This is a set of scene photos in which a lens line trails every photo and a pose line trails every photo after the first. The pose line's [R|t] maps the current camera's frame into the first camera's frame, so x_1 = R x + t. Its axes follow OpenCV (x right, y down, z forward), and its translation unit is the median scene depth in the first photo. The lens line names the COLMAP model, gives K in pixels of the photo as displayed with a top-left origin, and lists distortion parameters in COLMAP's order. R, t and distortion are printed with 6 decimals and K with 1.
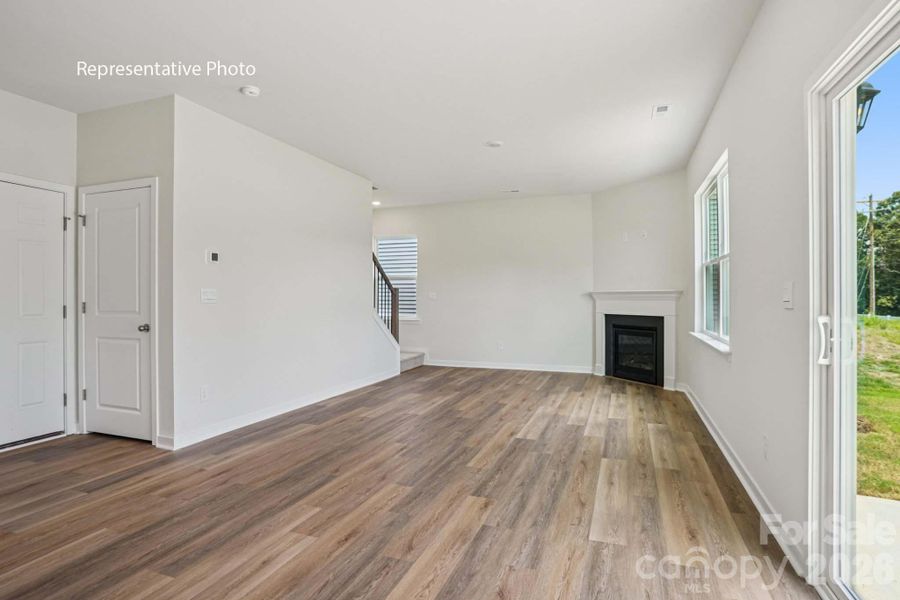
lens RADIAL K [[494.3, 0, 449.8], [0, 494.3, 298.2], [0, 0, 1]] dist [-0.041722, 0.018246]
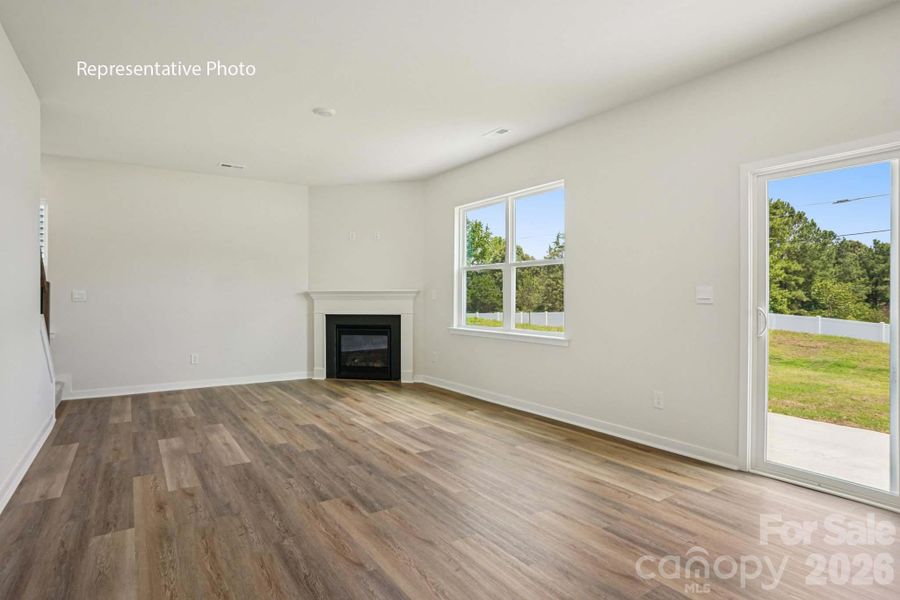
lens RADIAL K [[494.3, 0, 449.9], [0, 494.3, 296.8], [0, 0, 1]] dist [-0.041722, 0.018246]
pose [[0.561603, 0.002298, 0.827404, -0.529207], [0.000310, 0.999995, -0.002988, 0.001298], [-0.827407, 0.001934, 0.561600, 0.408472]]
